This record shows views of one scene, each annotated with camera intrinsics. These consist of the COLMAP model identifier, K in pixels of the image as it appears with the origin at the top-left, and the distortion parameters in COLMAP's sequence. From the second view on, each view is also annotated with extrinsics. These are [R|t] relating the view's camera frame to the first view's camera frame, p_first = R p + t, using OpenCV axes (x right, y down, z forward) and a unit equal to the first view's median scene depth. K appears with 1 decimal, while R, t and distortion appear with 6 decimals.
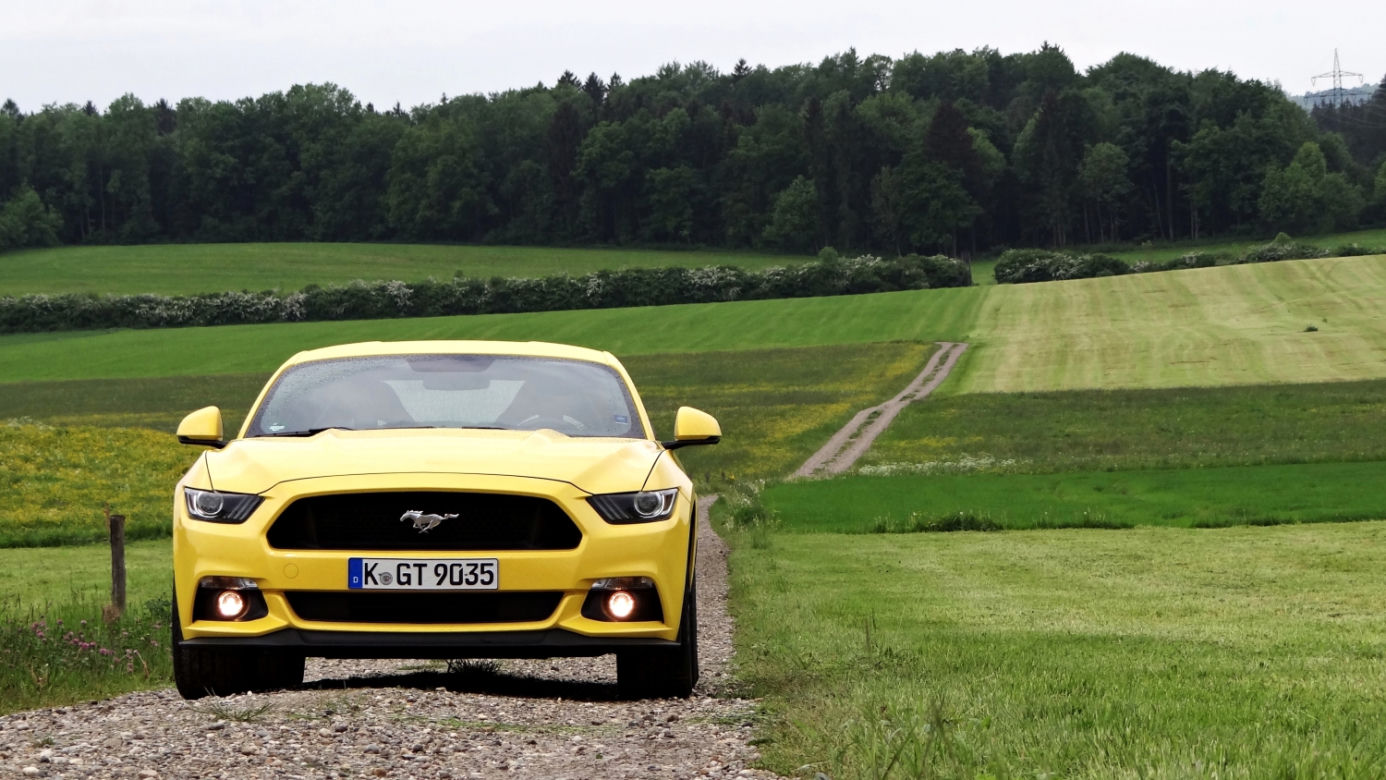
lens RADIAL K [[5770.6, 0, 773.1], [0, 5770.6, 400.8], [0, 0, 1]] dist [0.119382, 0.000000]
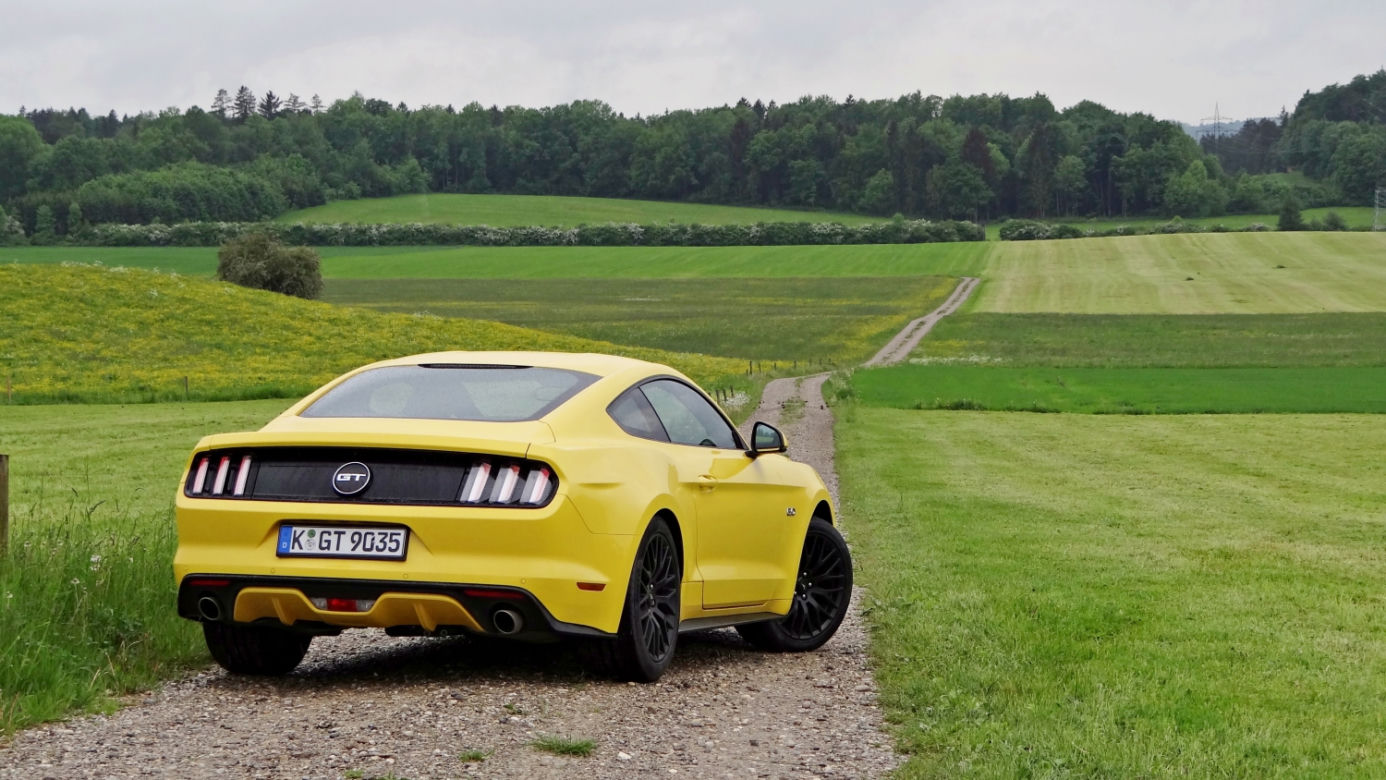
lens RADIAL K [[4133.6, 0, 756.2], [0, 4133.6, 377.8], [0, 0, 1]] dist [0.136461, 0.000000]
pose [[0.998829, 0.042115, -0.023805, -0.000837], [-0.041345, 0.998633, 0.031965, -0.015799], [0.025118, -0.030943, 0.999205, -0.170557]]
